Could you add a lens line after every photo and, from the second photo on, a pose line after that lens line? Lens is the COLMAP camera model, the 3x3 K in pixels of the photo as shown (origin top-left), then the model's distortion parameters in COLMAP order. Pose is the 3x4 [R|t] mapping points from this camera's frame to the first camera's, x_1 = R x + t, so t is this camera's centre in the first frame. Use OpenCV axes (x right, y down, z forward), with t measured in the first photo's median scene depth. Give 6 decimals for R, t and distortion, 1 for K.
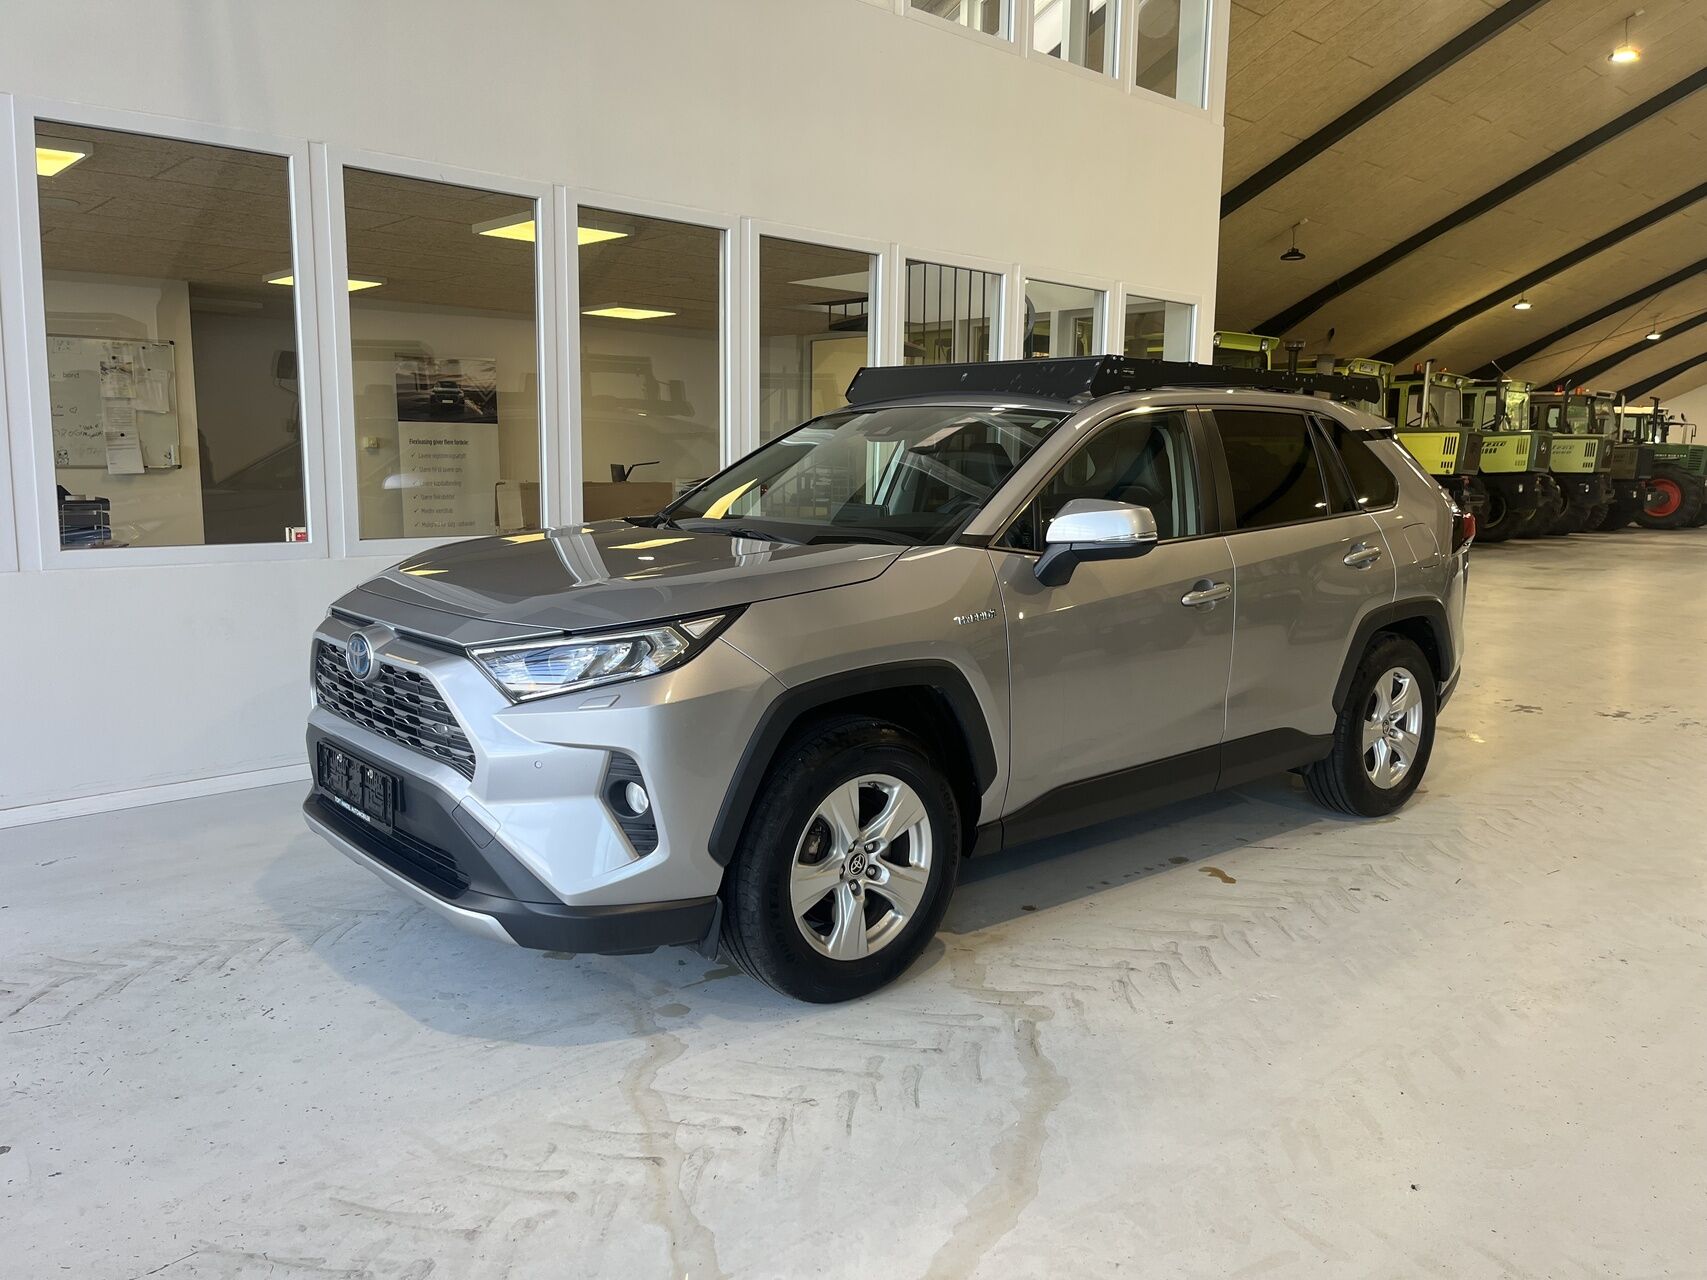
lens RADIAL K [[1273.2, 0, 865.5], [0, 1273.2, 646.4], [0, 0, 1]] dist [0.010643, -0.013335]
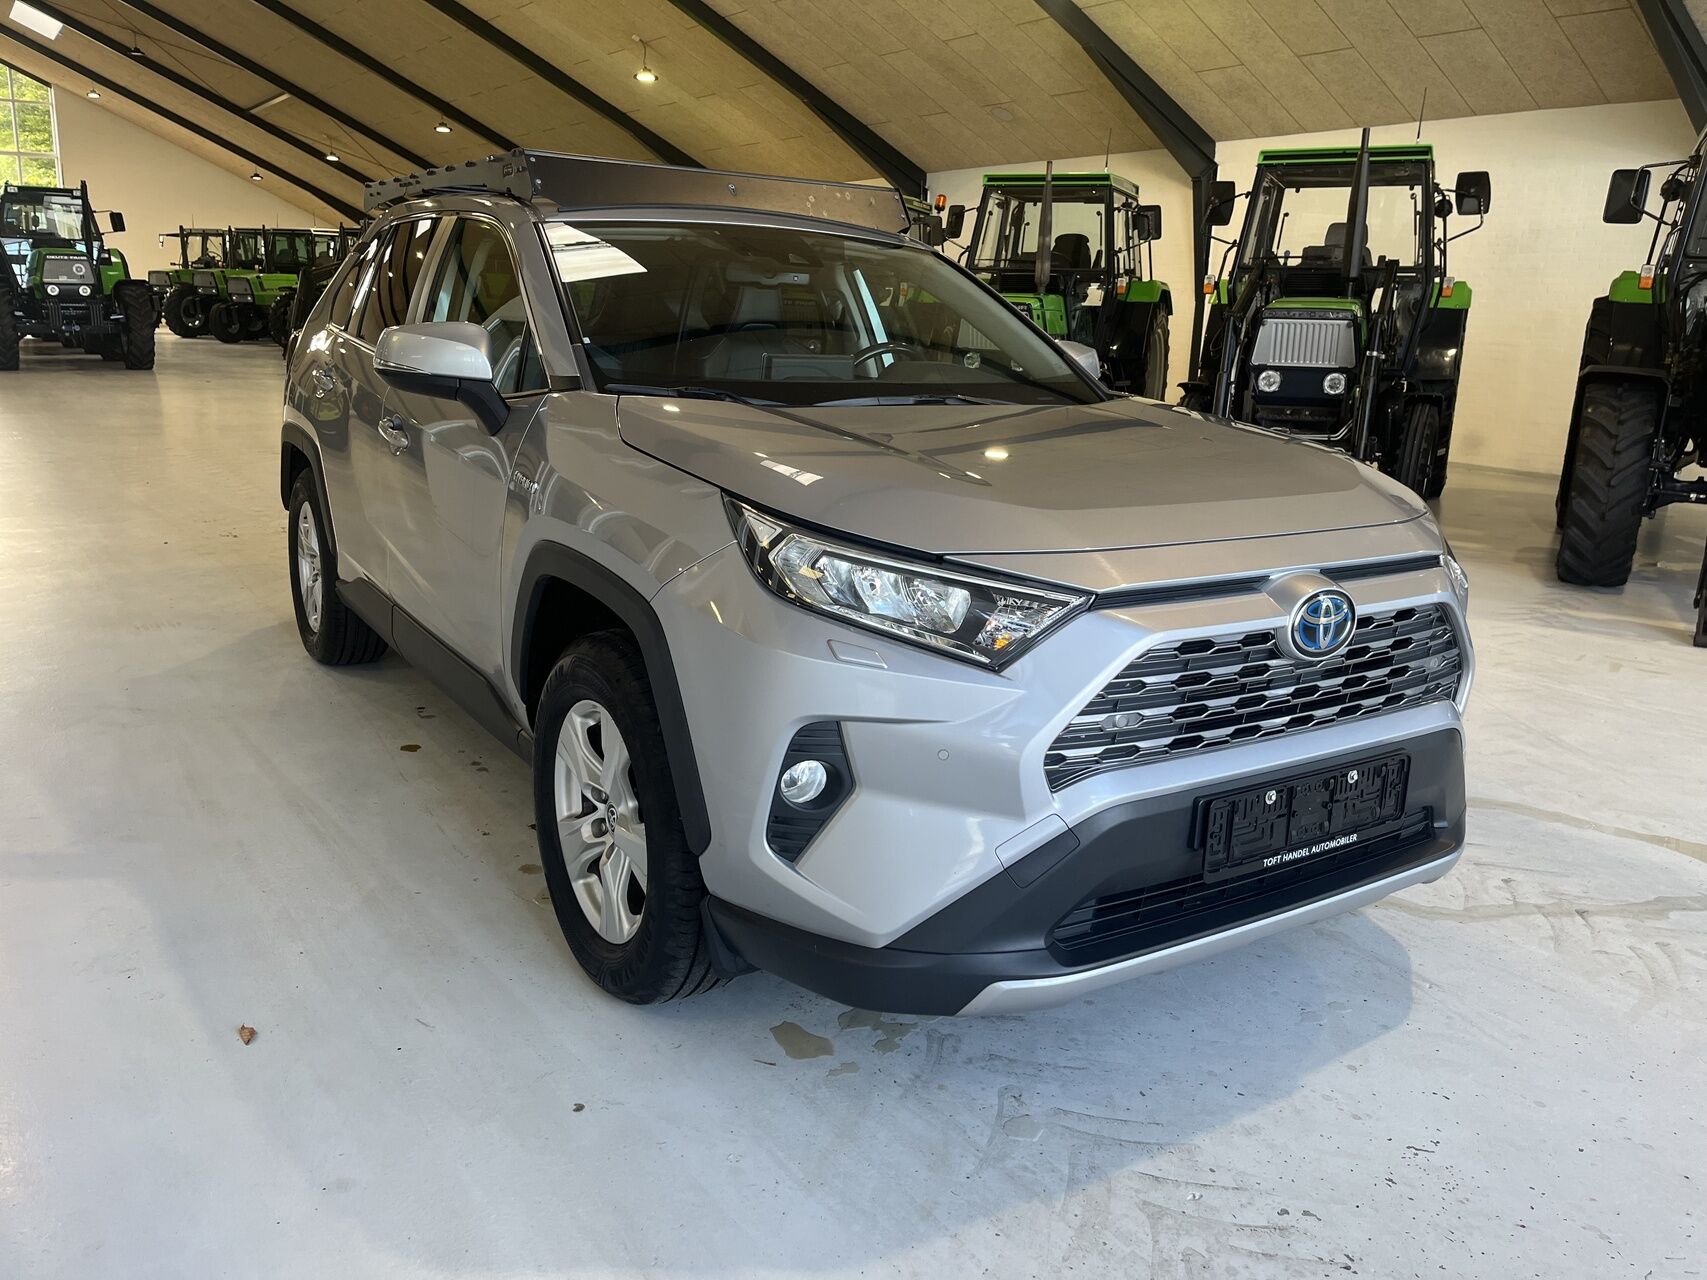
lens RADIAL K [[1273.2, 0, 853.9], [0, 1273.2, 640.1], [0, 0, 1]] dist [0.010643, -0.013335]
pose [[0.167390, -0.258679, 0.951349, -1.040228], [0.123015, 0.962903, 0.240176, -0.168094], [-0.978186, 0.076827, 0.193001, 1.083150]]
